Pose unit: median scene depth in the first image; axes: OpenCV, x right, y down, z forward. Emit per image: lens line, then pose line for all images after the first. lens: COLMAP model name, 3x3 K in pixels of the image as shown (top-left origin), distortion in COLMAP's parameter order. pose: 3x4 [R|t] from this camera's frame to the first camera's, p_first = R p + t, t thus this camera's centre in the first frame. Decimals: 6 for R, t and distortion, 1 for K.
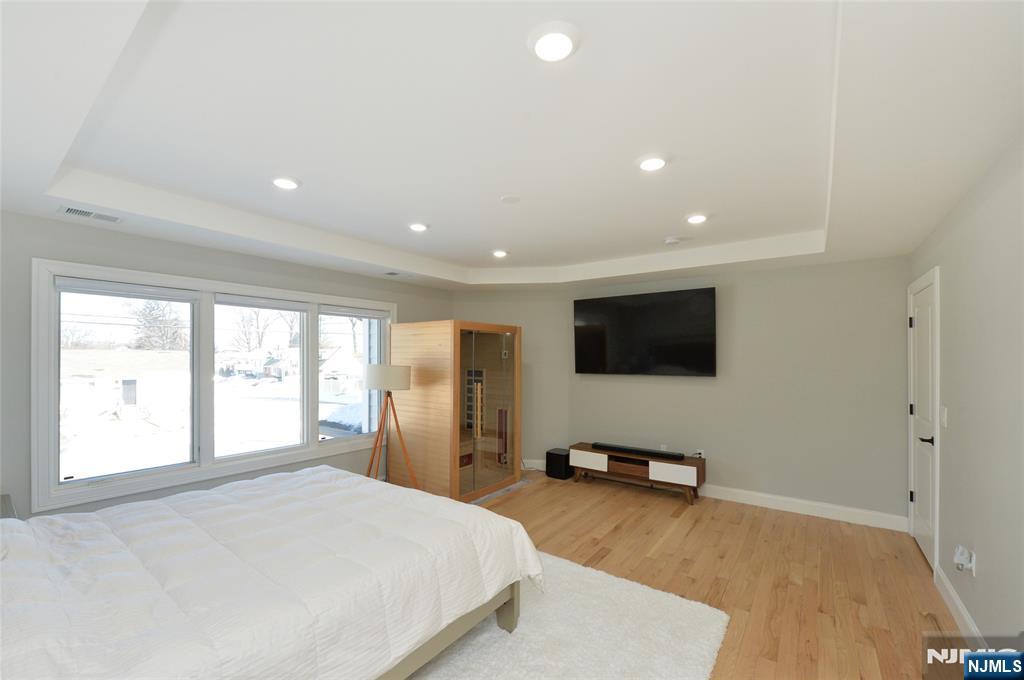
lens RADIAL K [[417.6, 0, 511.7], [0, 417.6, 356.4], [0, 0, 1]] dist [0.000054, 0.000007]
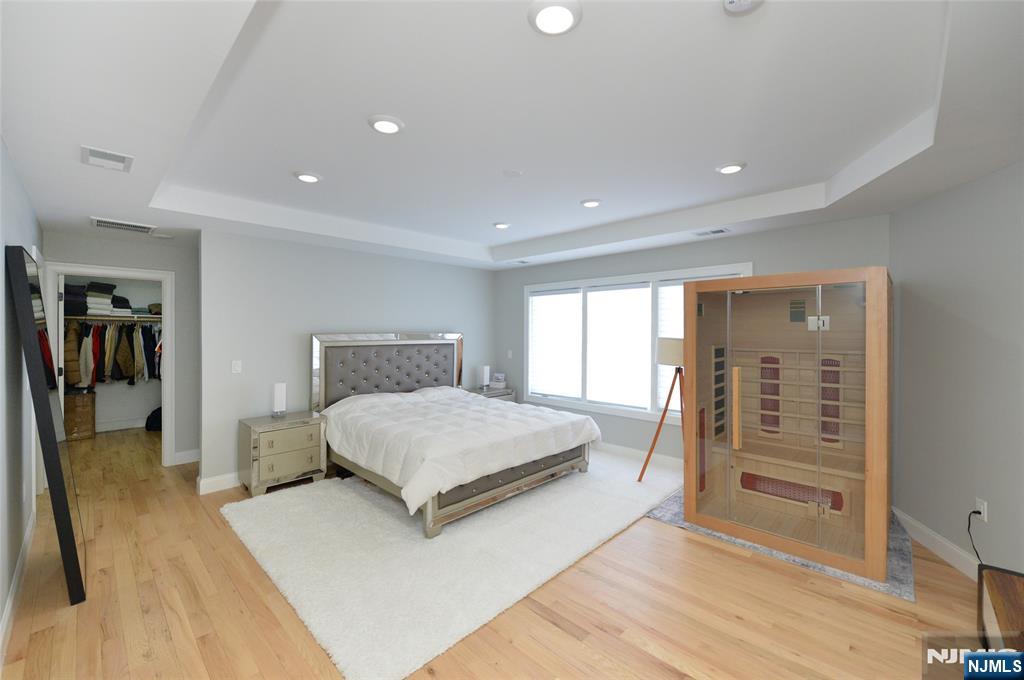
lens RADIAL K [[424.6, 0, 517.1], [0, 424.6, 333.6], [0, 0, 1]] dist [0.000304, 0.000049]
pose [[-0.122157, 0.002760, -0.992507, 0.641377], [0.000711, 0.999996, 0.002693, 0.007366], [0.992510, -0.000377, -0.122159, 0.725570]]
